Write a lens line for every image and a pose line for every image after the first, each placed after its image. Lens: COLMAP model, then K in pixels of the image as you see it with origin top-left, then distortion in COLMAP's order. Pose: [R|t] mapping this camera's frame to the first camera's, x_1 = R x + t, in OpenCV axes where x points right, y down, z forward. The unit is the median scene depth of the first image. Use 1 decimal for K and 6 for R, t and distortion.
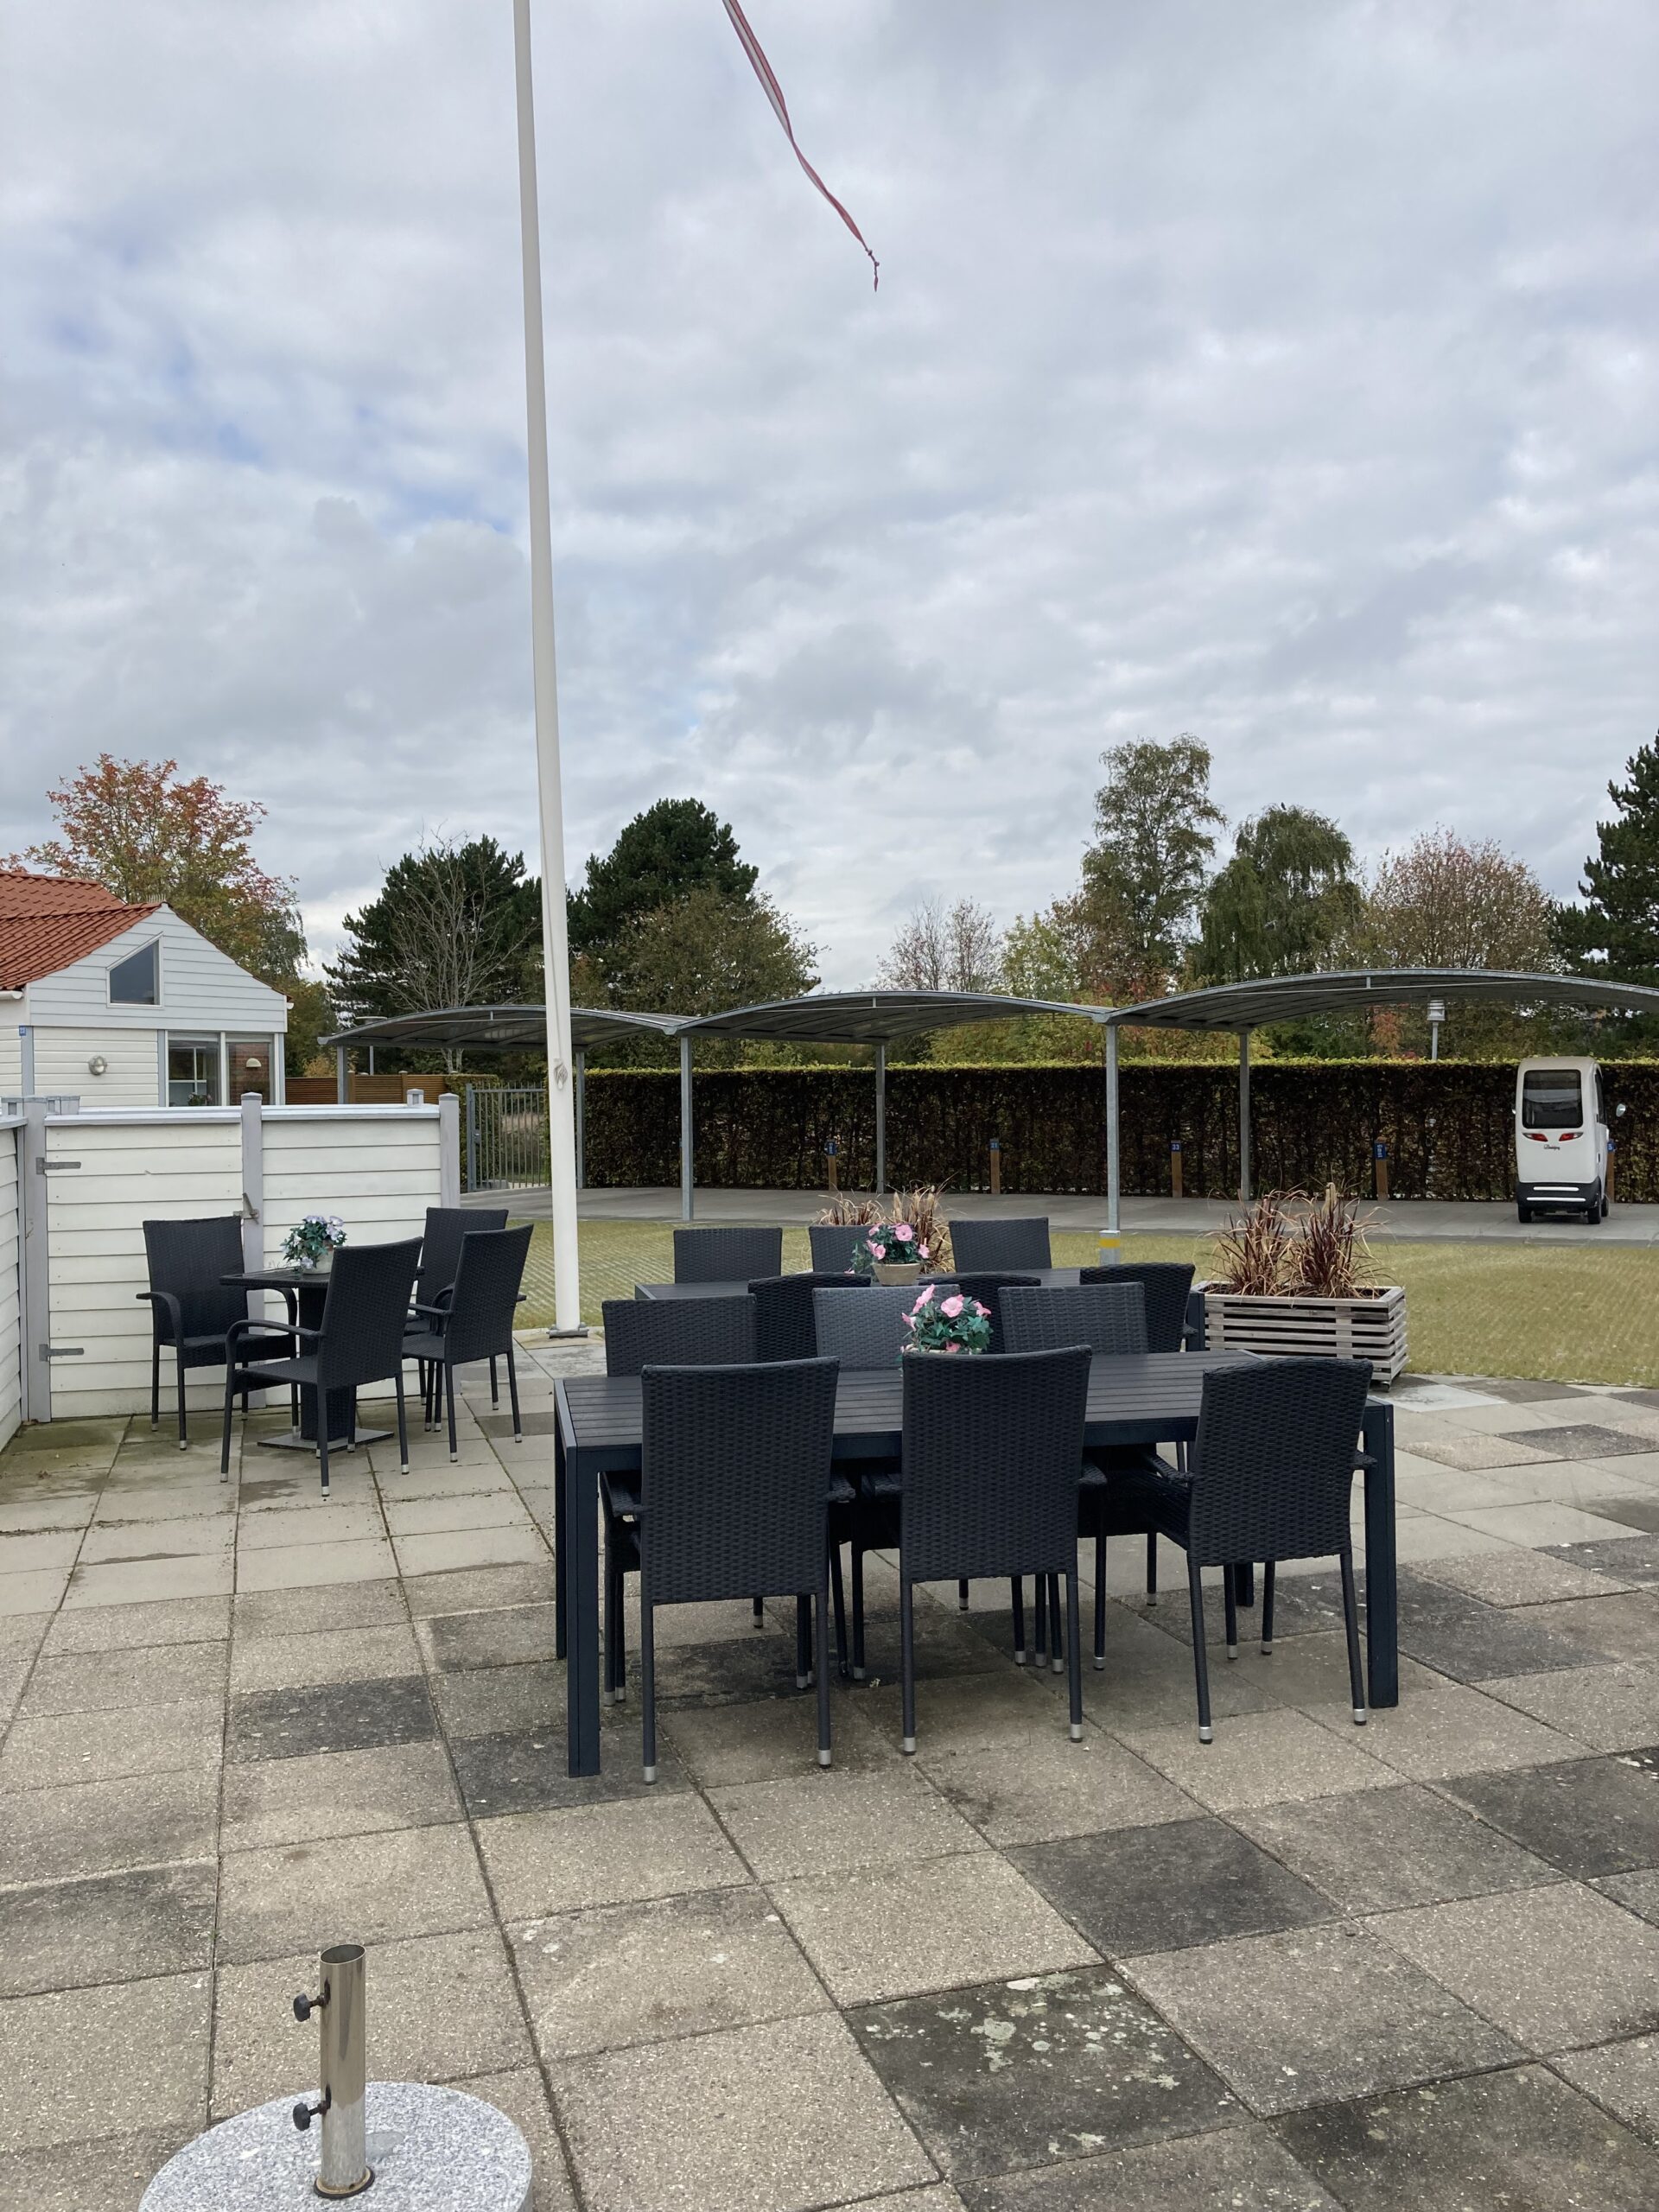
lens RADIAL K [[1796.3, 0, 807.4], [0, 1796.3, 1108.4], [0, 0, 1]] dist [0.106635, -0.005372]
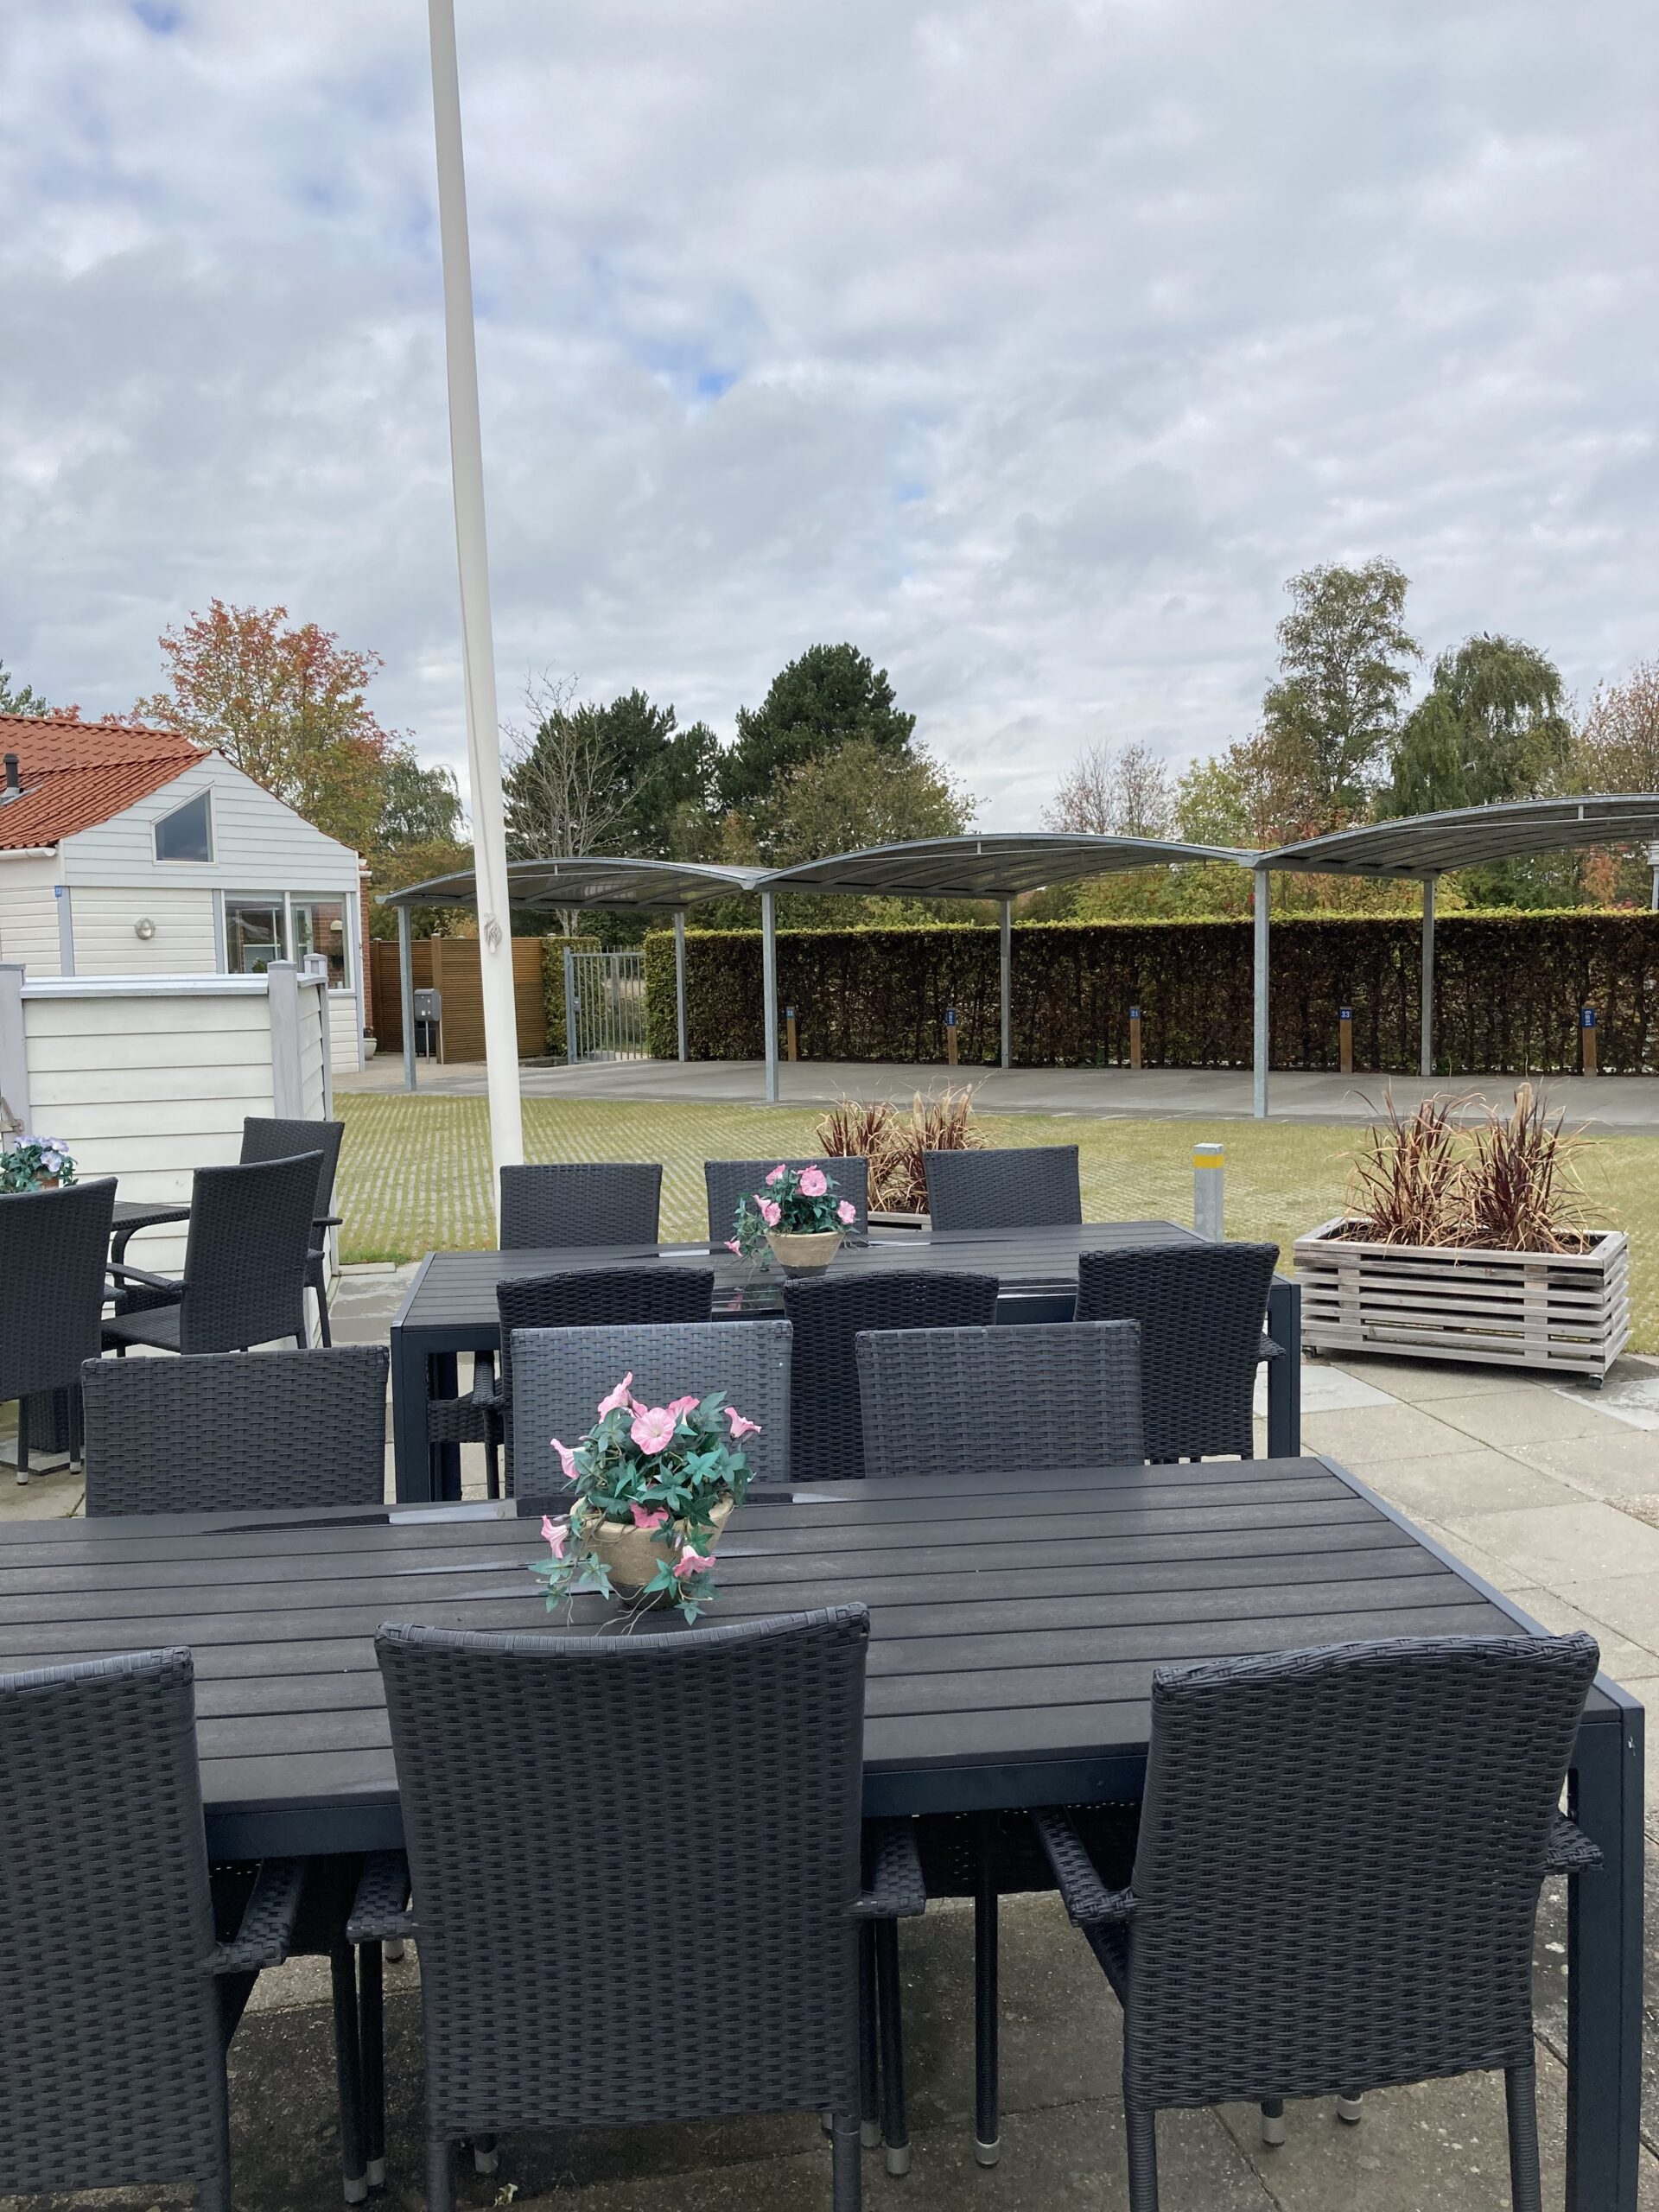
lens RADIAL K [[1771.6, 0, 838.0], [0, 1771.6, 1110.6], [0, 0, 1]] dist [0.124455, -0.295226]
pose [[0.996164, 0.001166, -0.087502, 0.034026], [0.005737, 0.996890, 0.078598, -0.001219], [0.087322, -0.078799, 0.993059, 0.114622]]
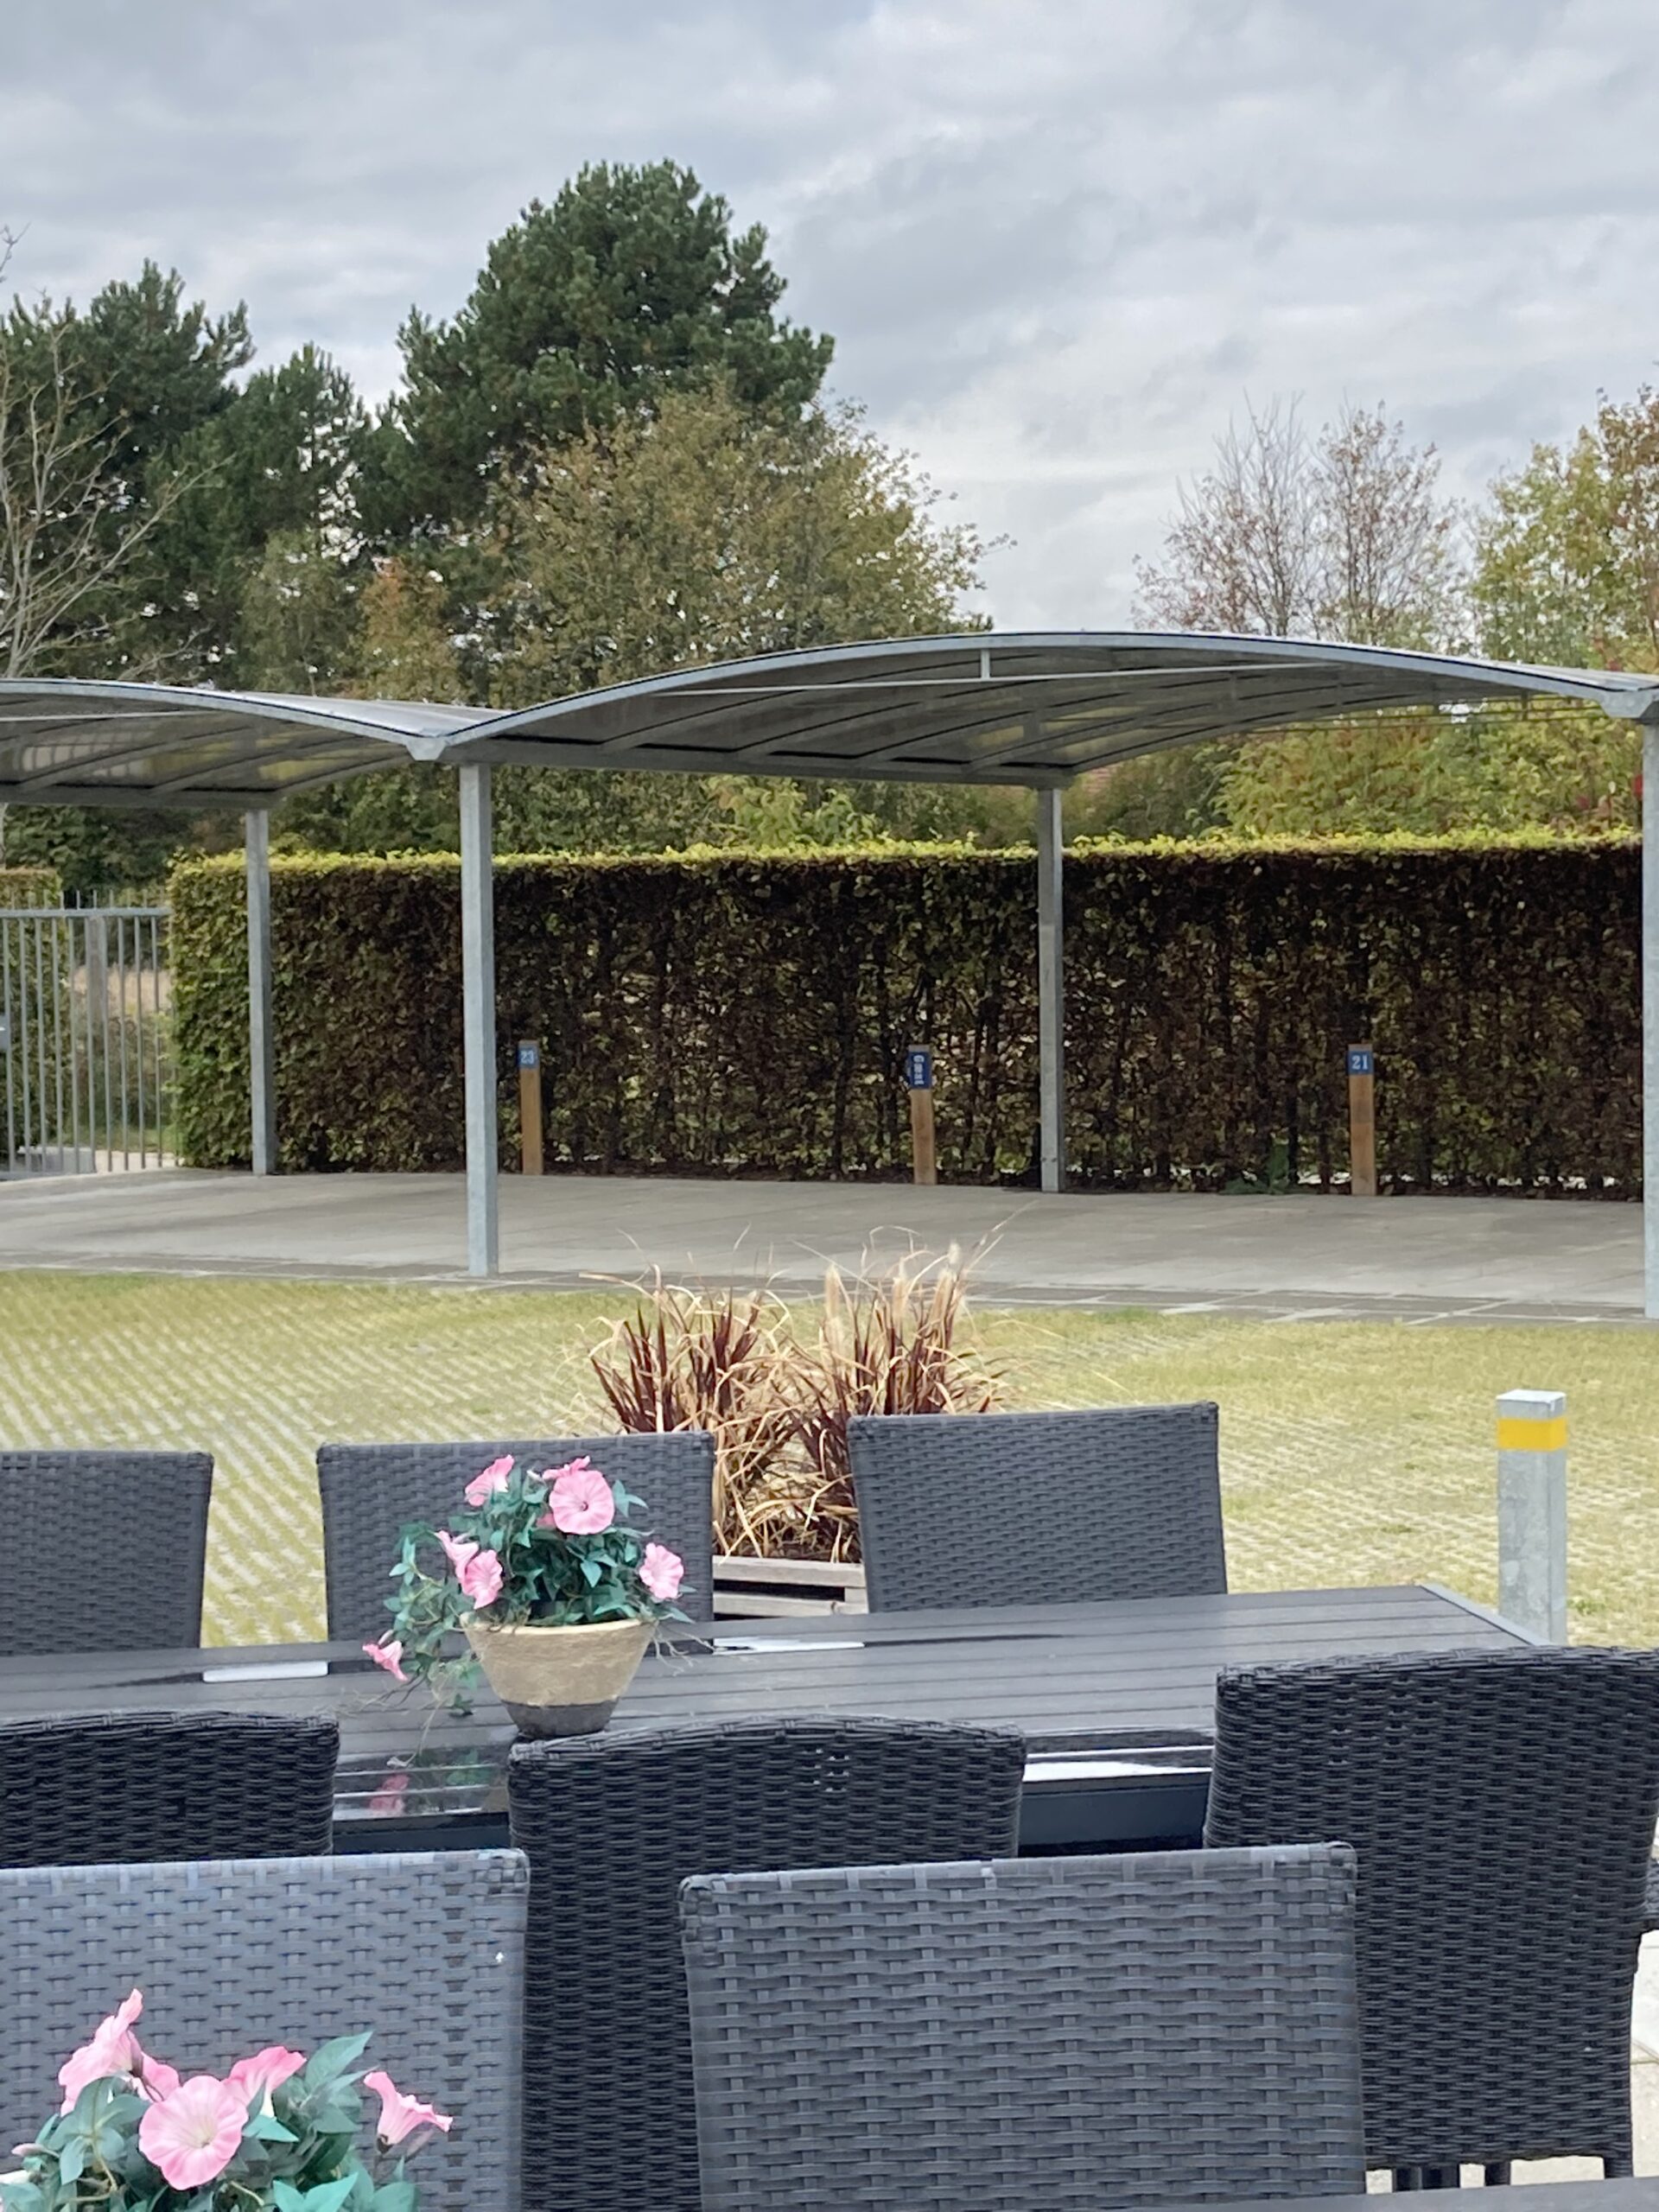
lens RADIAL K [[4333.0, 0, 865.2], [0, 4333.0, 1098.7], [0, 0, 1]] dist [0.156990, -1.026605]
pose [[0.999321, 0.000357, -0.036856, 0.034461], [0.000947, 0.999375, 0.035341, -0.003159], [0.036845, -0.035352, 0.998695, 0.111152]]
